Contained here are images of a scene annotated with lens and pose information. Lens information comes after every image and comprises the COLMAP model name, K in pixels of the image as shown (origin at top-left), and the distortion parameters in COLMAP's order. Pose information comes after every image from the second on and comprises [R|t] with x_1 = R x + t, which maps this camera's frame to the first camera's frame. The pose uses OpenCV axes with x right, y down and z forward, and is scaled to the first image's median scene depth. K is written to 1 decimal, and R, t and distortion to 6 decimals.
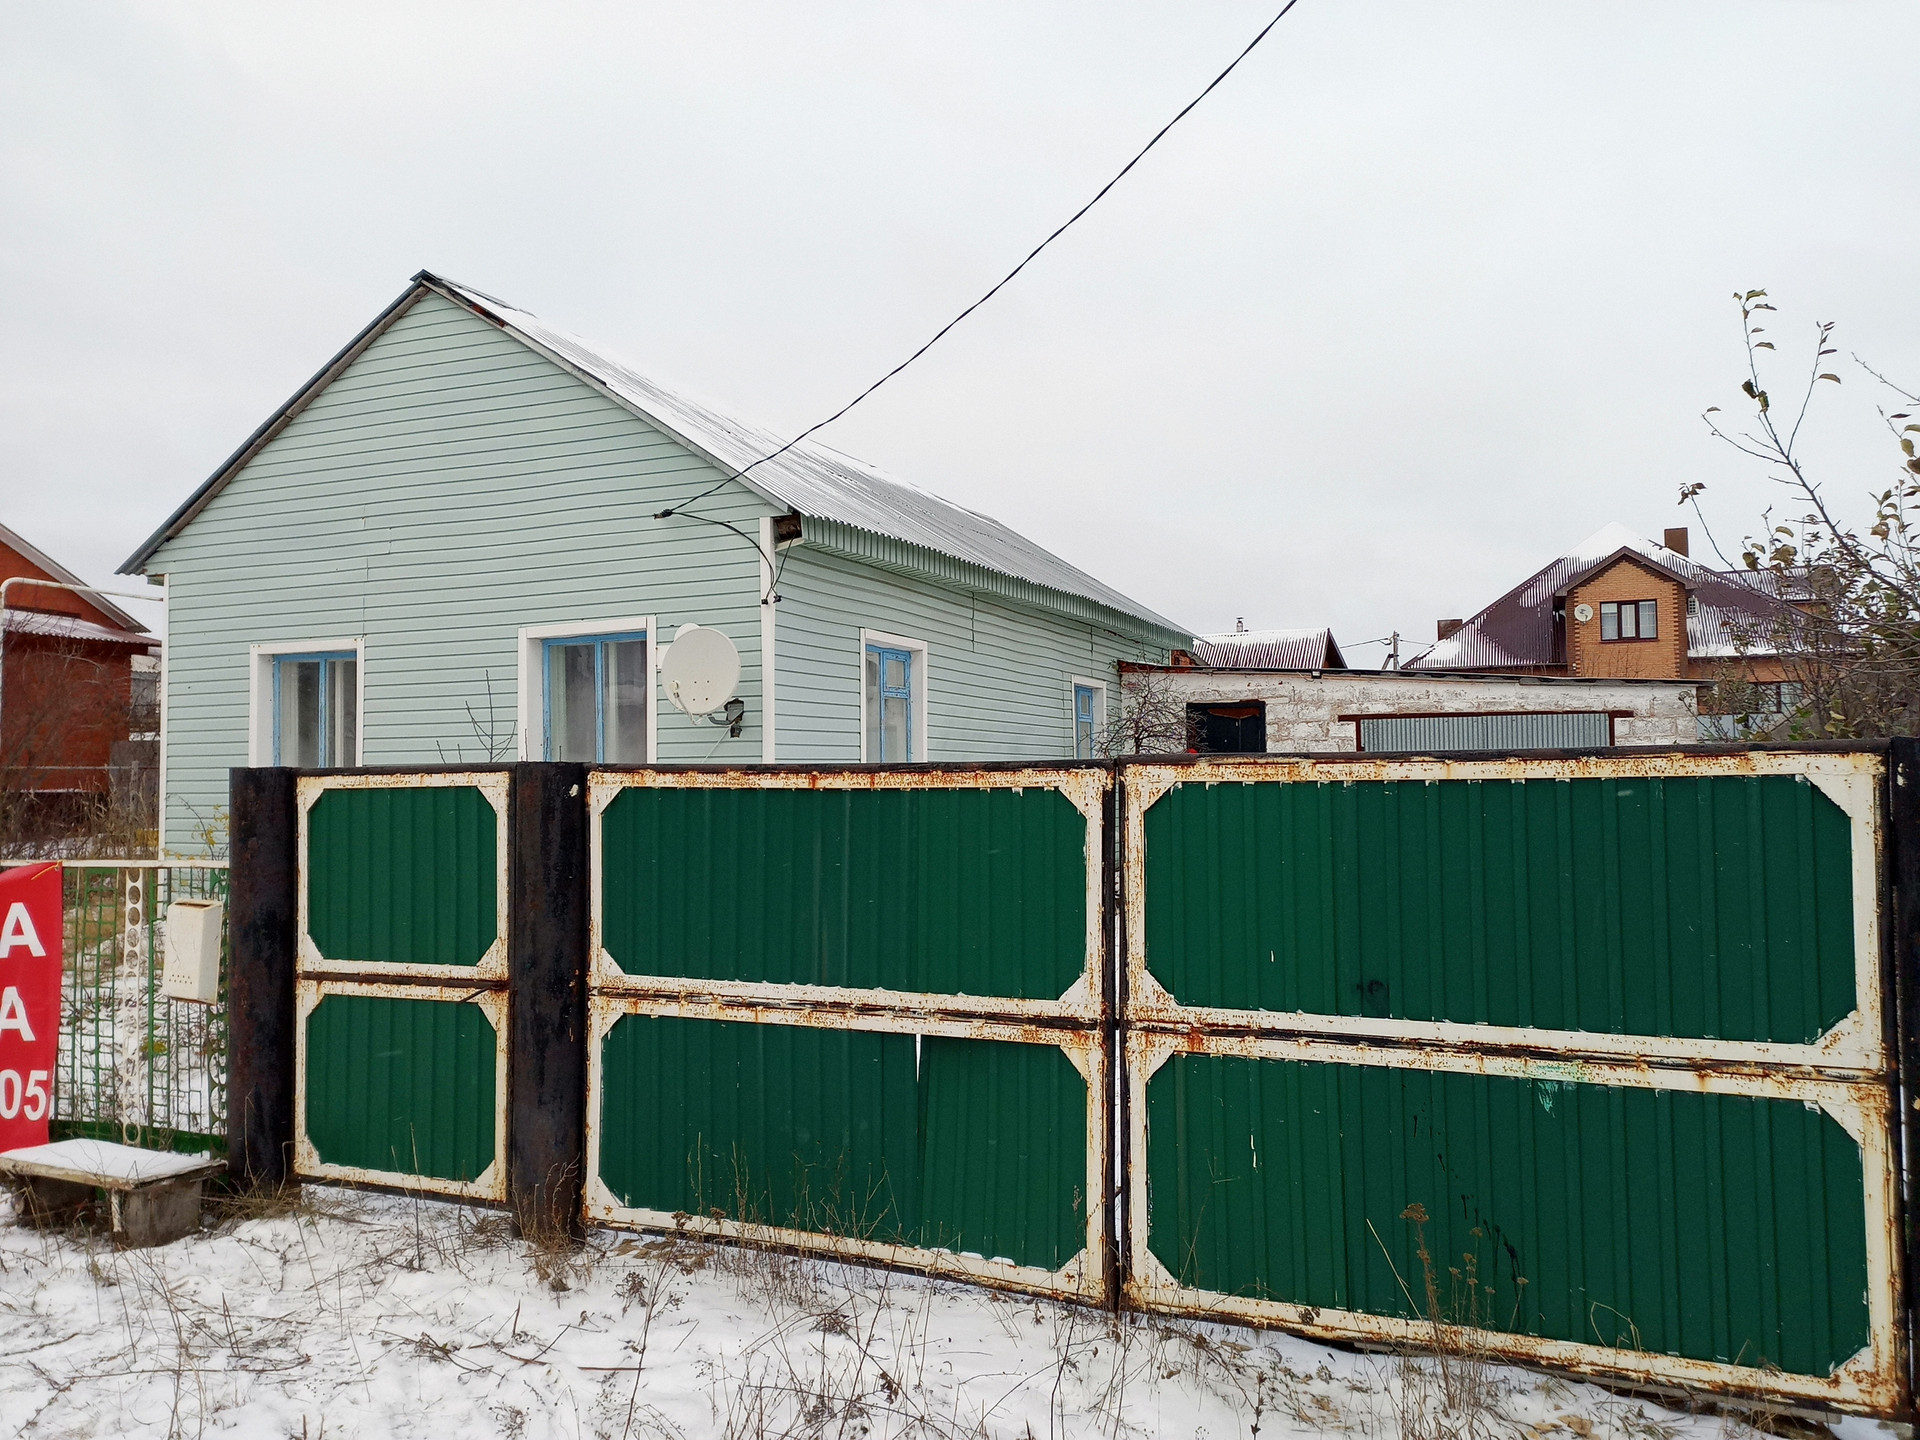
lens RADIAL K [[1419.0, 0, 952.7], [0, 1419.0, 727.0], [0, 0, 1]] dist [0.069219, -0.049586]
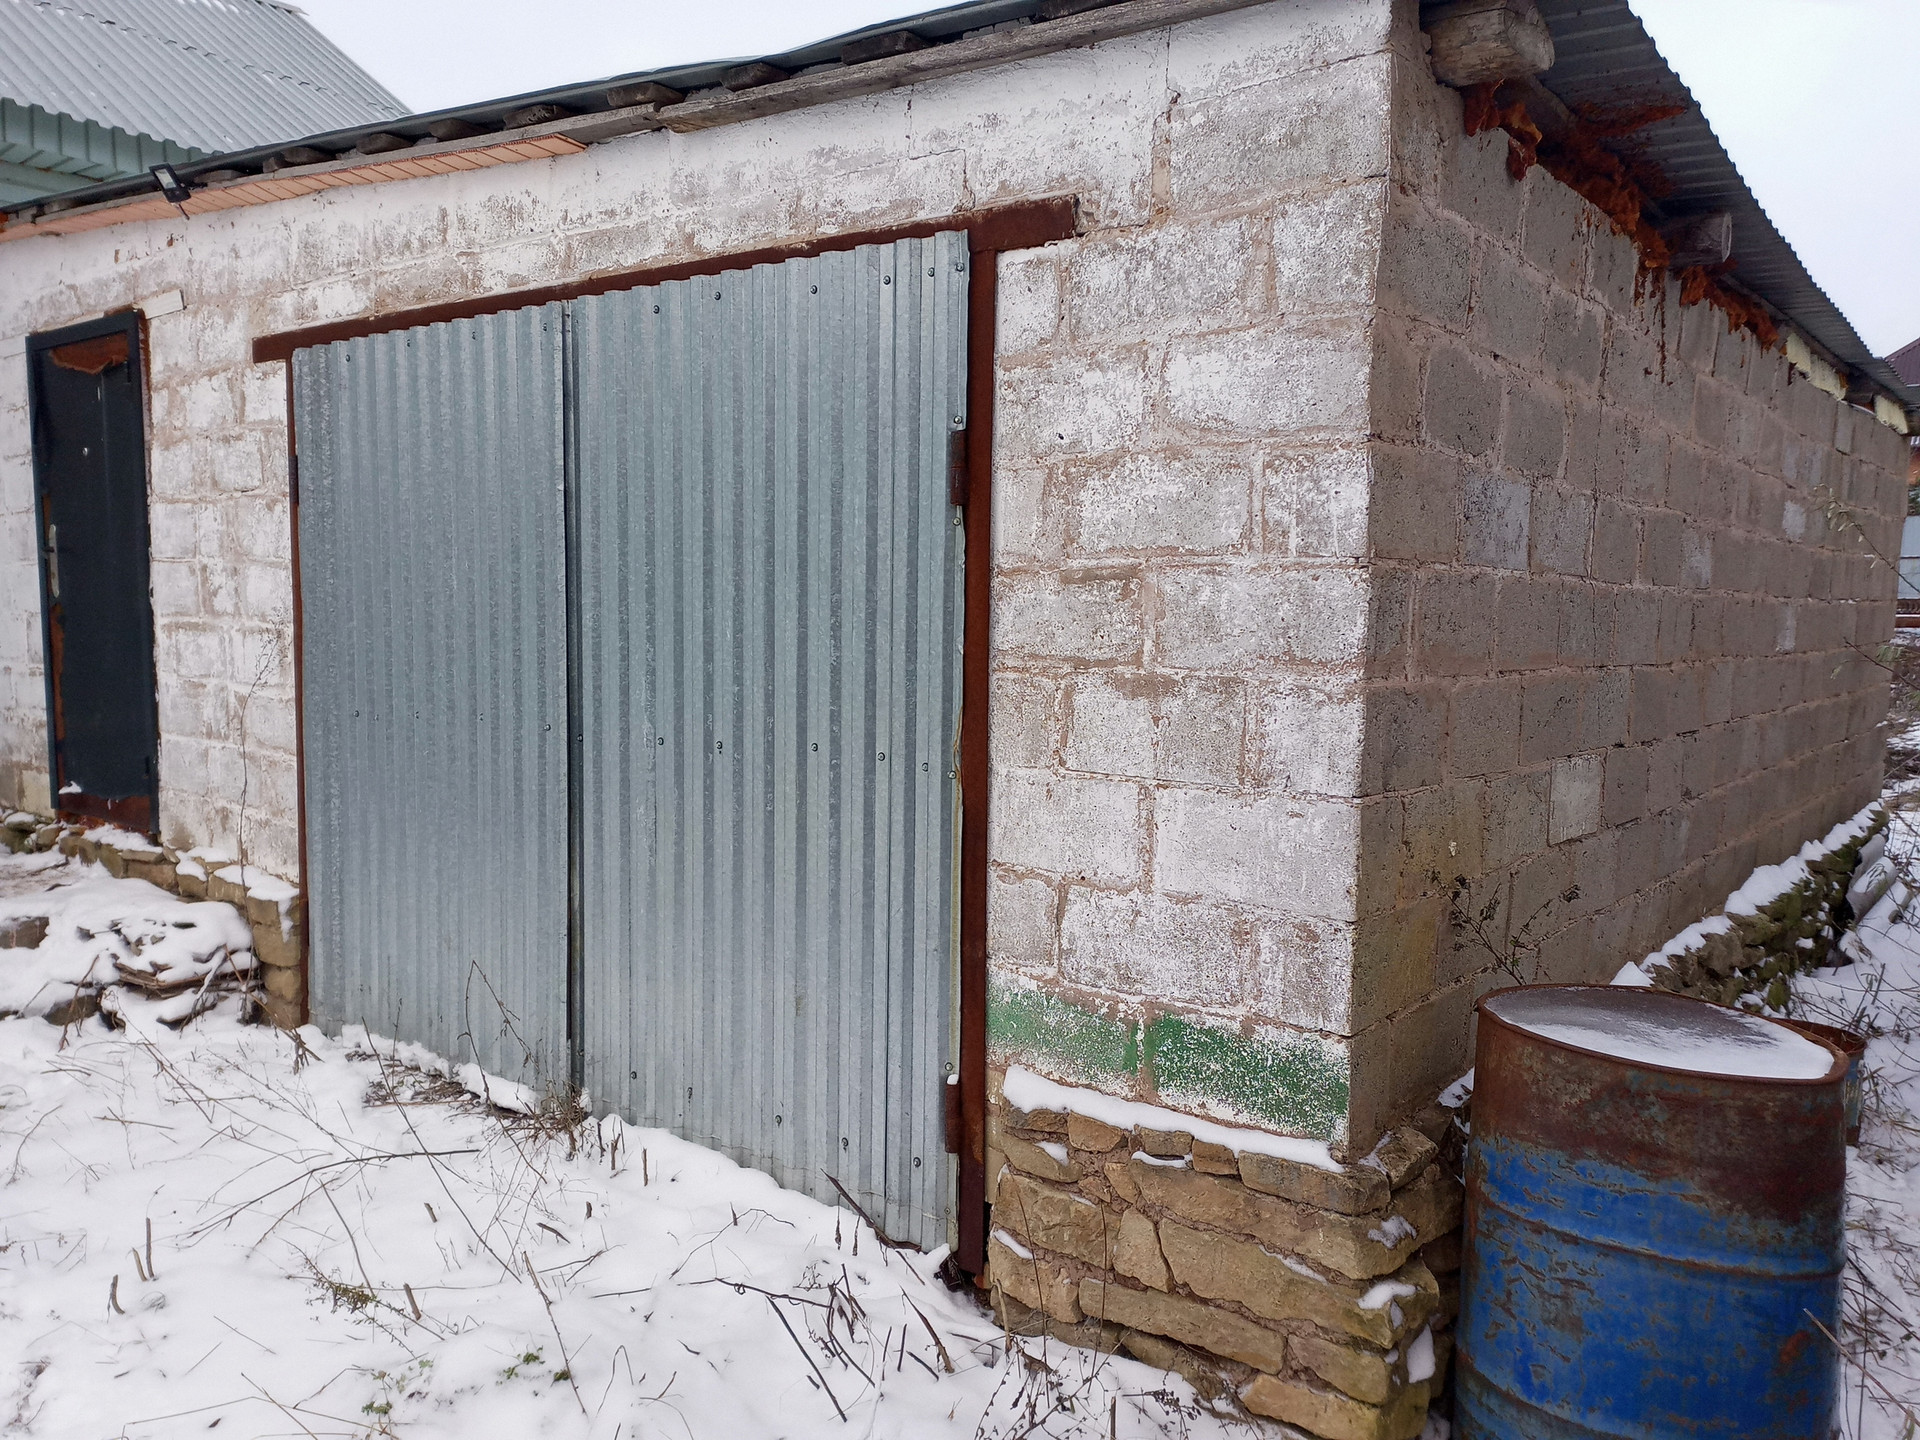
lens RADIAL K [[1419.0, 0, 975.9], [0, 1419.0, 721.3], [0, 0, 1]] dist [0.069219, -0.049586]
pose [[0.962716, 0.044048, -0.266905, 0.508564], [-0.012871, 0.992996, 0.117448, 0.031487], [0.270209, -0.109634, 0.956539, 0.819369]]
